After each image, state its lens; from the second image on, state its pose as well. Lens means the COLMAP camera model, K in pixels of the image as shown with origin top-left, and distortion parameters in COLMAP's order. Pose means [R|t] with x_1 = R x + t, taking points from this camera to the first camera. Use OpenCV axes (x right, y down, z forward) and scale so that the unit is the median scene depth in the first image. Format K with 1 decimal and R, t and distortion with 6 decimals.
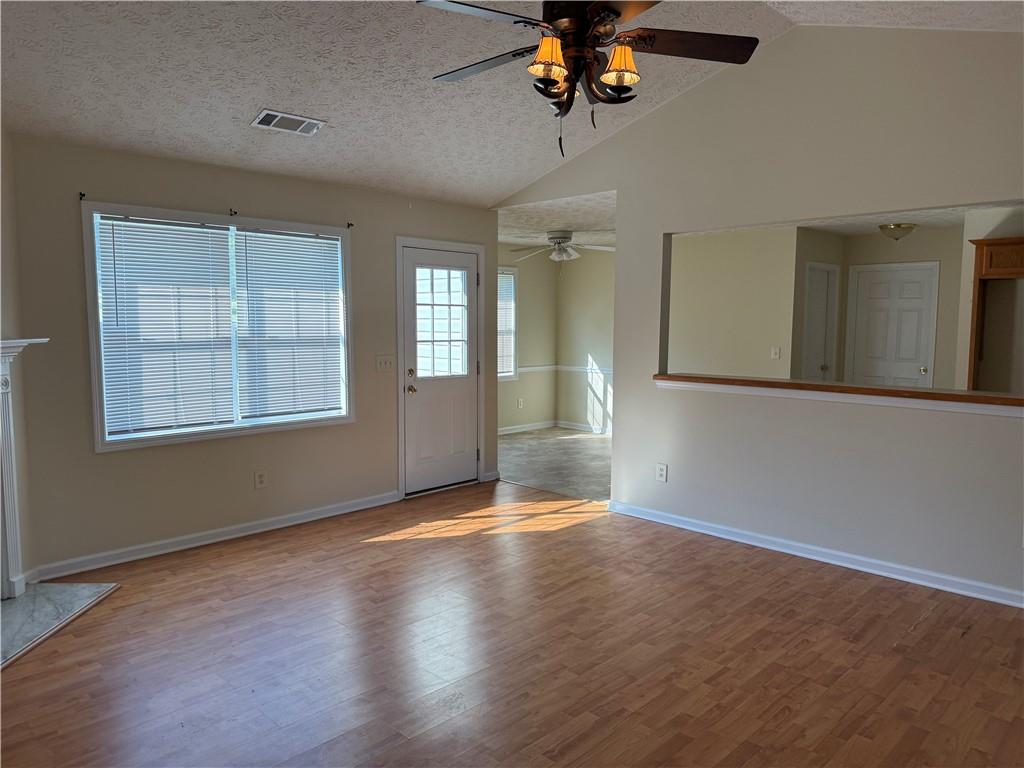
lens RADIAL K [[700.0, 0, 516.2], [0, 700.0, 387.6], [0, 0, 1]] dist [0.089997, -0.175919]
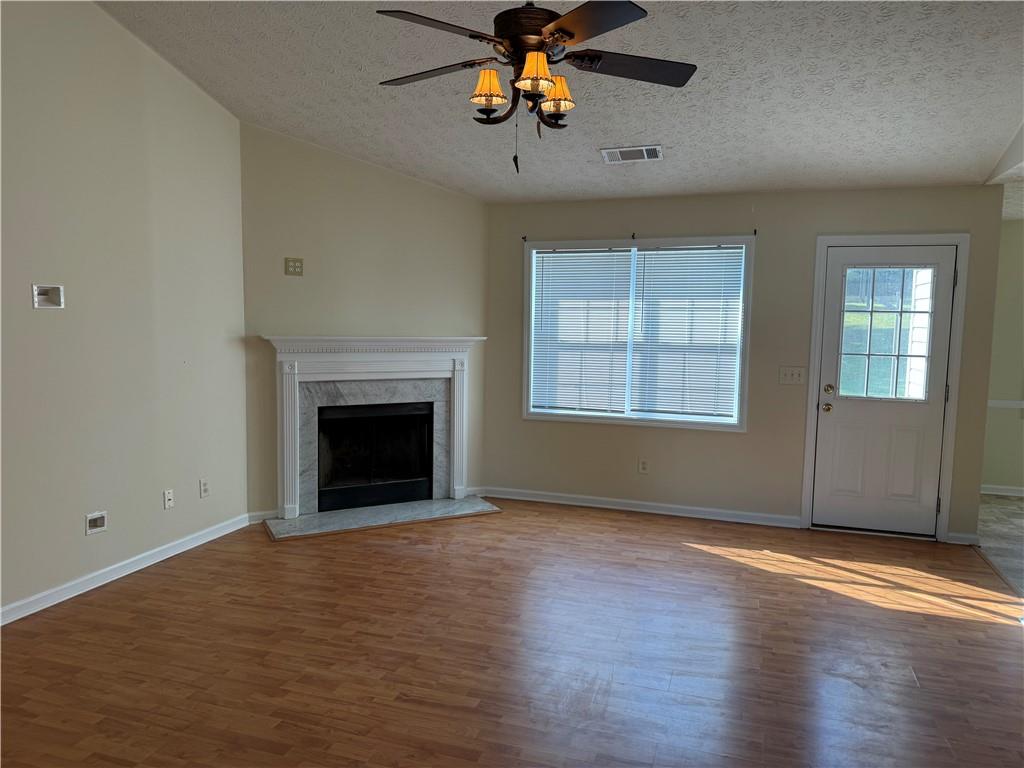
lens RADIAL K [[700.0, 0, 516.2], [0, 700.0, 387.6], [0, 0, 1]] dist [0.089997, -0.175919]
pose [[0.438230, 0.087551, -0.894589, 0.570987], [-0.100029, 0.993813, 0.048261, -0.032054], [0.893279, 0.068336, 0.444277, 0.308286]]
